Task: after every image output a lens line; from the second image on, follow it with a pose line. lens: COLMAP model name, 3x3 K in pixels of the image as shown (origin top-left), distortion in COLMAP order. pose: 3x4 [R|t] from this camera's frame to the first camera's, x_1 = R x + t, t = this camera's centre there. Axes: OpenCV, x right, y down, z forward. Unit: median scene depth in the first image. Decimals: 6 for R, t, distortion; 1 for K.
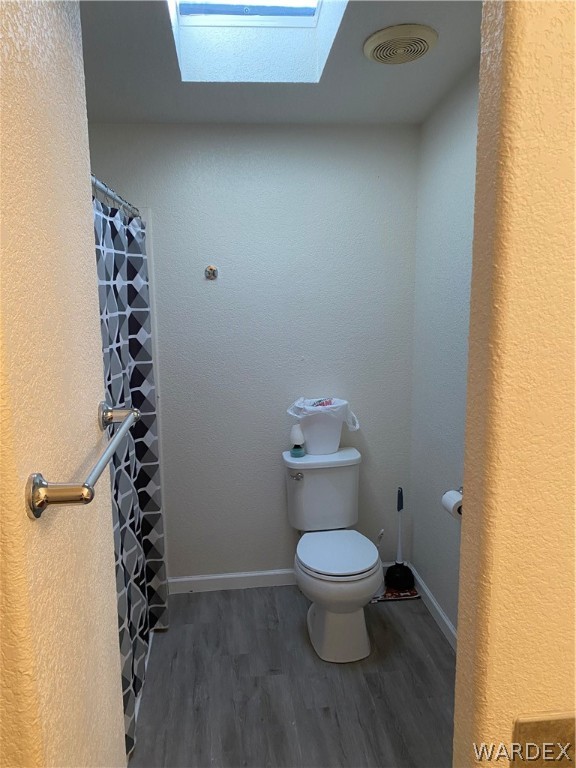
lens RADIAL K [[590.0, 0, 287.7], [0, 590.0, 385.8], [0, 0, 1]] dist [0.017528, -0.012583]
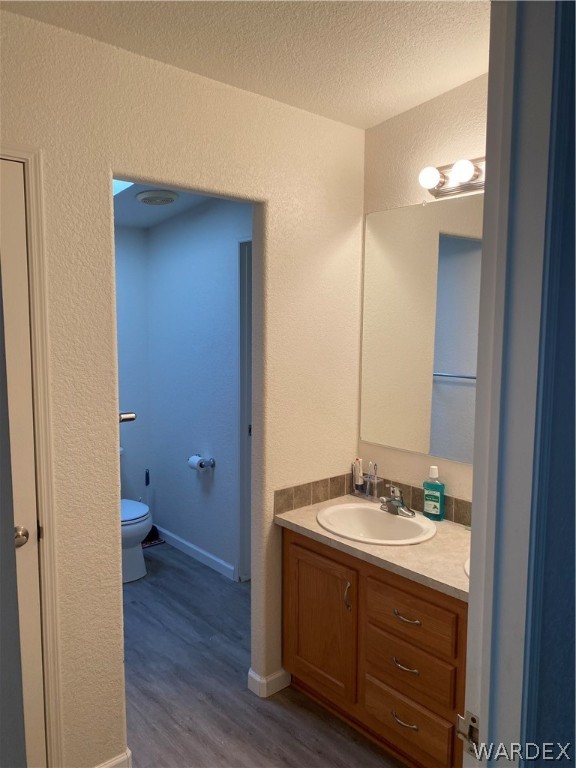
lens RADIAL K [[590.0, 0, 290.6], [0, 590.0, 383.8], [0, 0, 1]] dist [0.017528, -0.012583]
pose [[0.818533, -0.032923, 0.573515, -0.483823], [0.078619, 0.995383, -0.055067, 0.093393], [-0.569054, 0.090163, 0.817342, -0.581371]]
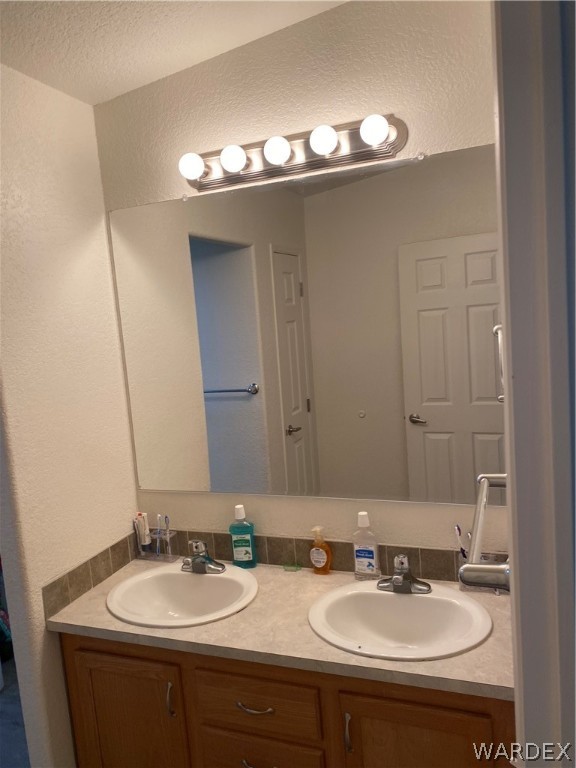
lens RADIAL K [[590.0, 0, 283.8], [0, 590.0, 385.2], [0, 0, 1]] dist [0.017528, -0.012583]
pose [[0.456903, -0.116448, 0.881861, -0.406706], [0.228254, 0.973547, 0.010294, 0.022968], [-0.859732, 0.196585, 0.471397, -0.347651]]
